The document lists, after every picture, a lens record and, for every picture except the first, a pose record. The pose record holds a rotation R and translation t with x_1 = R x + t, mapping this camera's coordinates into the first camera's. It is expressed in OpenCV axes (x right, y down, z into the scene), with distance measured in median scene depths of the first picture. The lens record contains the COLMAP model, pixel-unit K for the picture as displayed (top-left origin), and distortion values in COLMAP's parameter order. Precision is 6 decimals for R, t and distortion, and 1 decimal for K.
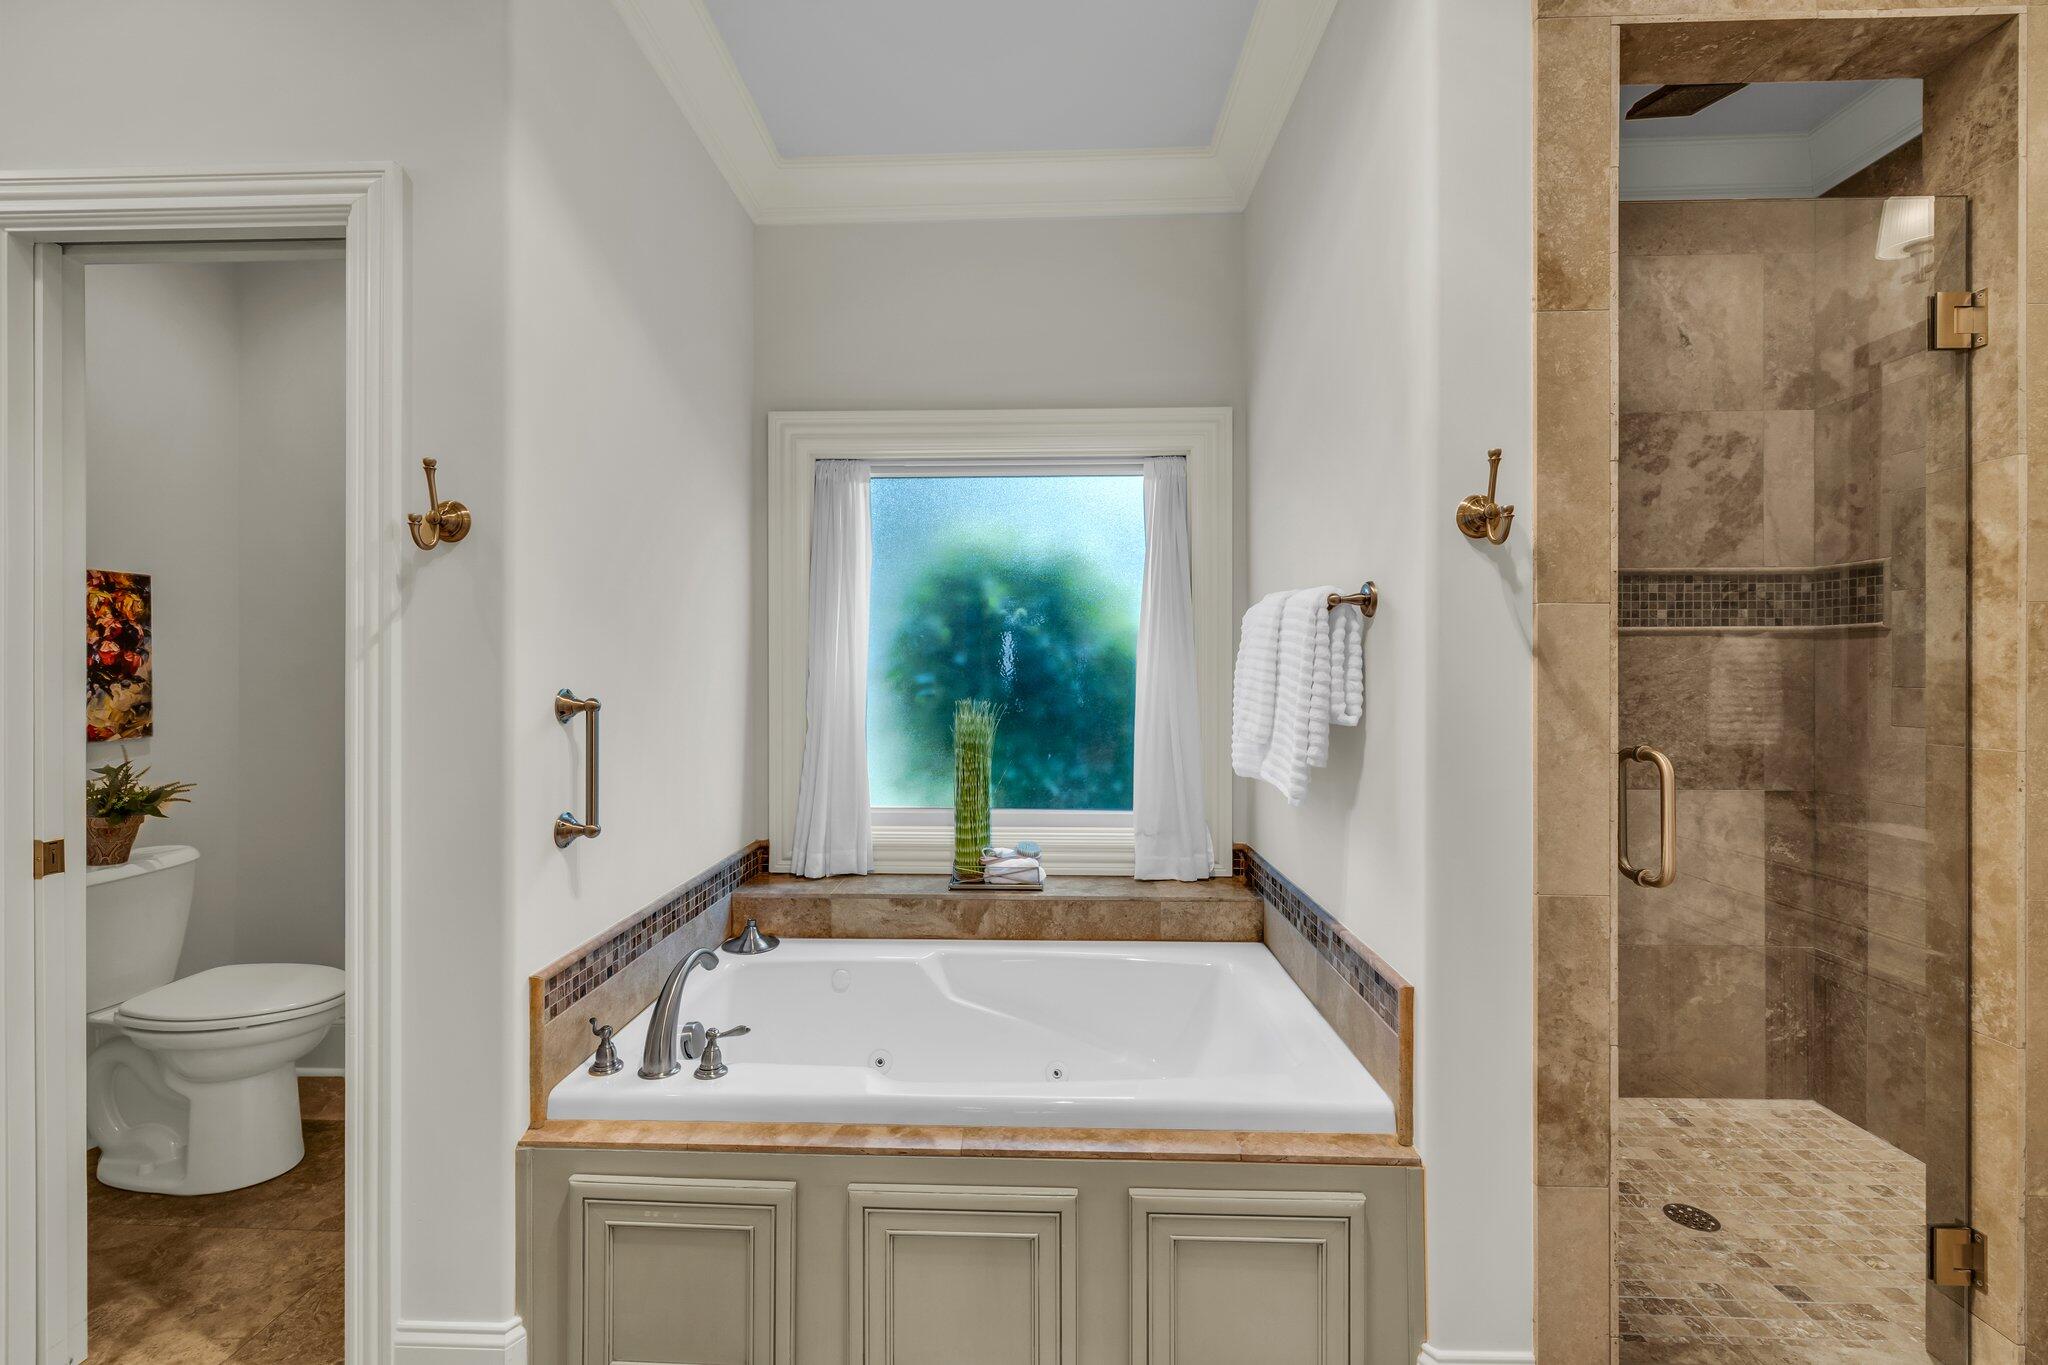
lens RADIAL K [[864.8, 0, 1011.9], [0, 864.8, 669.7], [0, 0, 1]] dist [-0.004876, 0.001598]
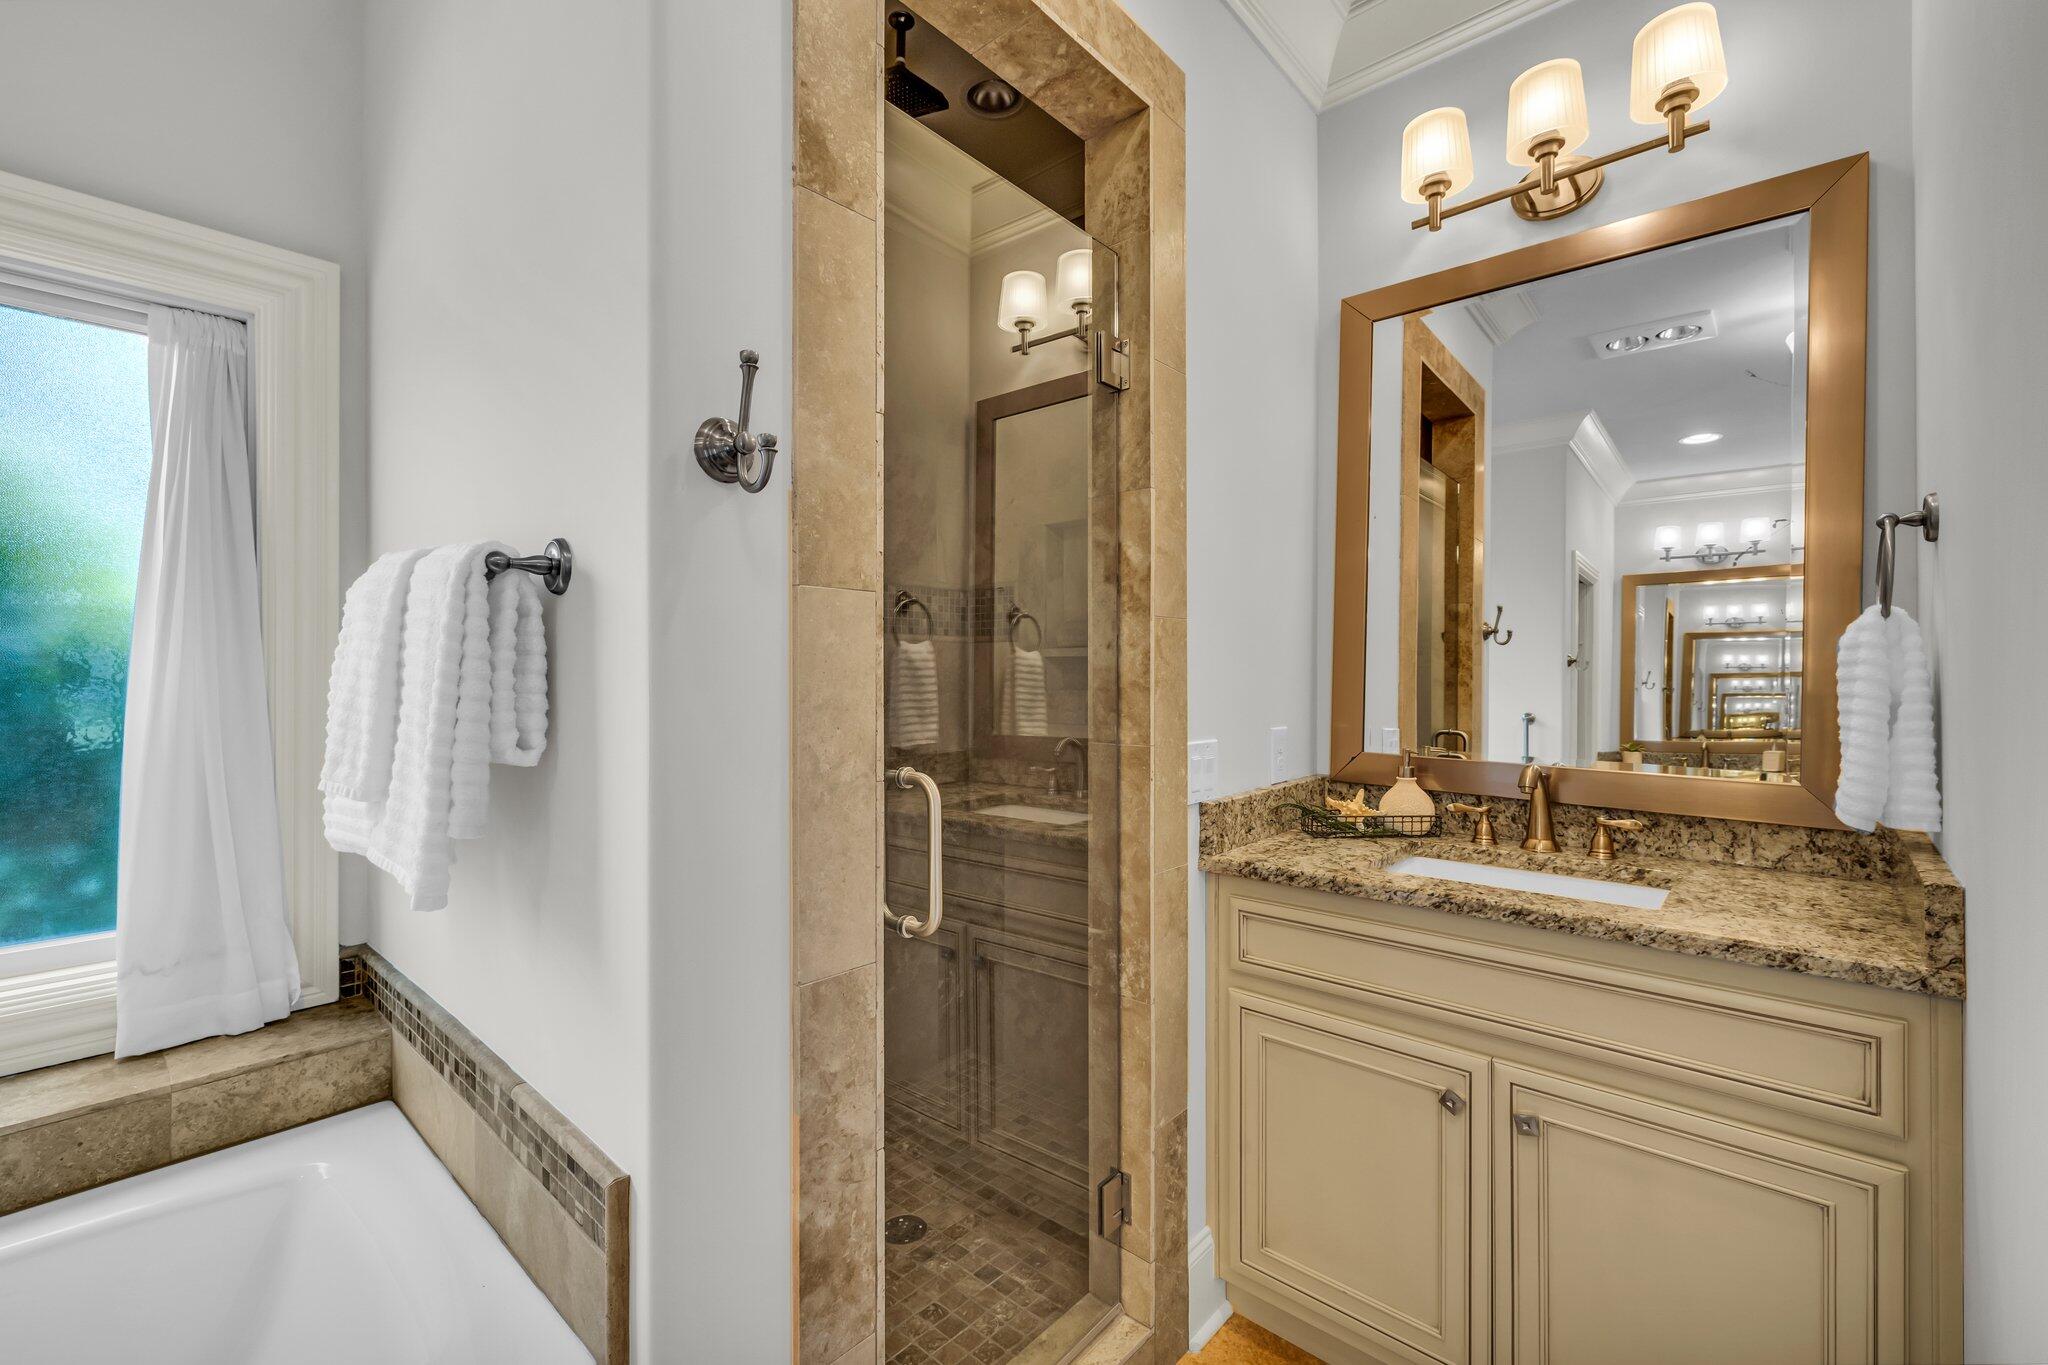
lens RADIAL K [[864.8, 0, 1018.4], [0, 864.8, 671.1], [0, 0, 1]] dist [-0.004876, 0.001598]
pose [[0.644039, 0.001458, 0.764991, 0.097836], [0.001224, 0.999995, -0.002936, -0.001209], [-0.764991, 0.002827, 0.644034, 0.222432]]
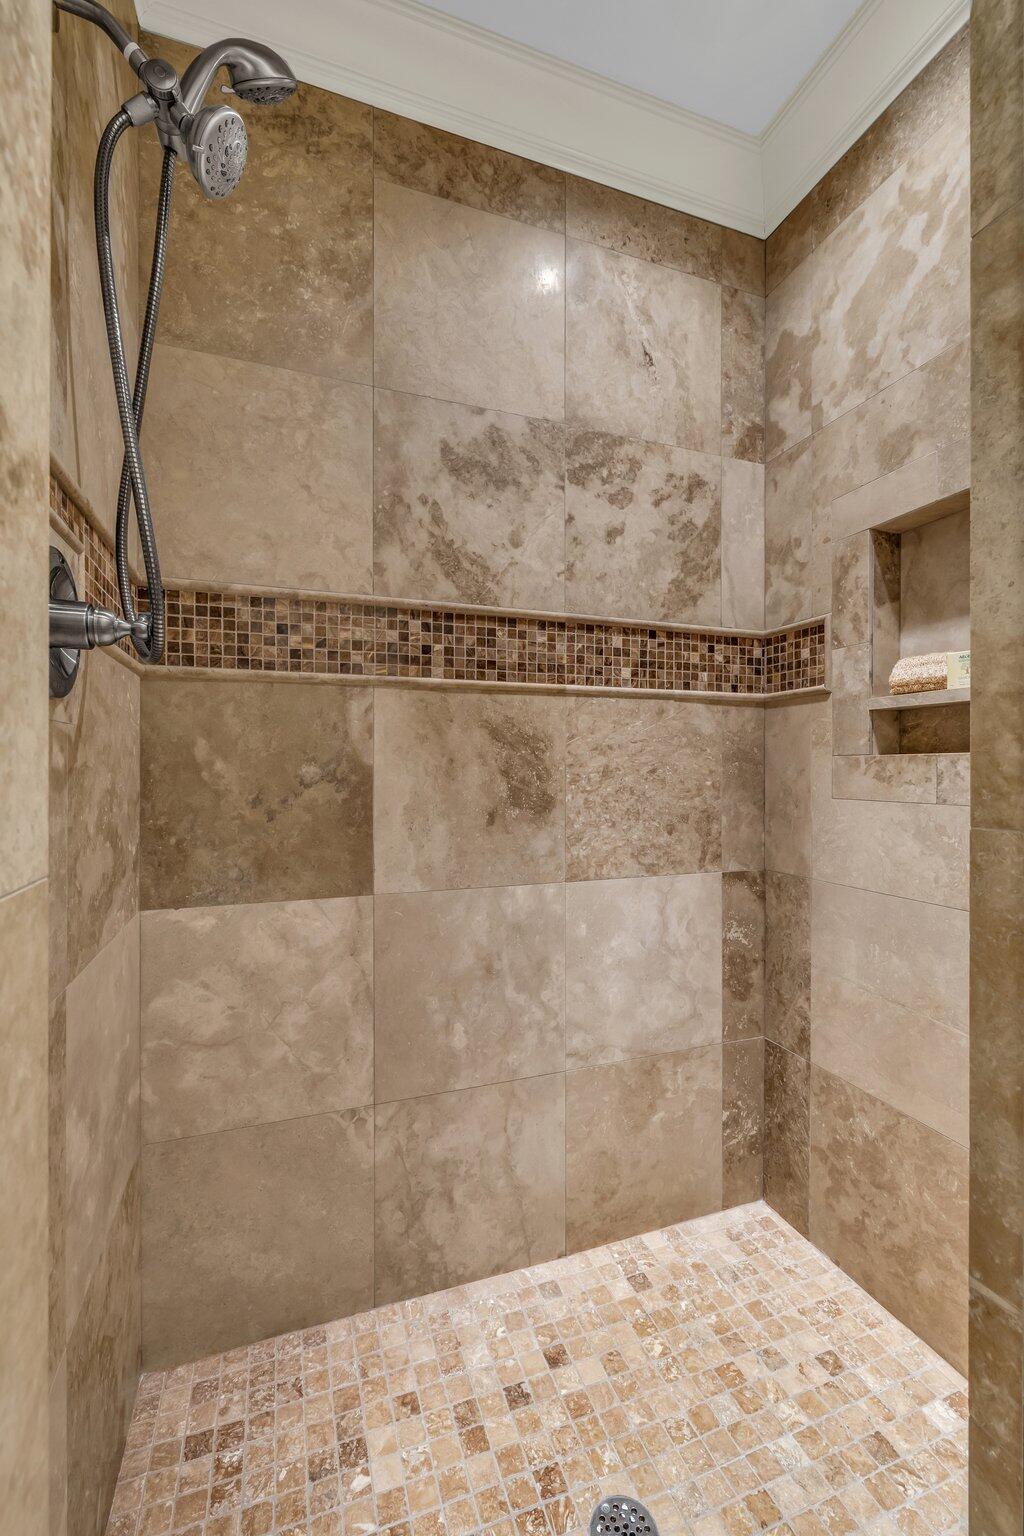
lens RADIAL K [[648.6, 0, 520.6], [0, 648.6, 770.2], [0, 0, 1]] dist [-0.004876, 0.001598]
pose [[0.921912, 0.000668, 0.387399, 0.445904], [-0.000861, 1.000000, 0.000326, 0.034952], [-0.387399, -0.000634, 0.921912, 0.488857]]
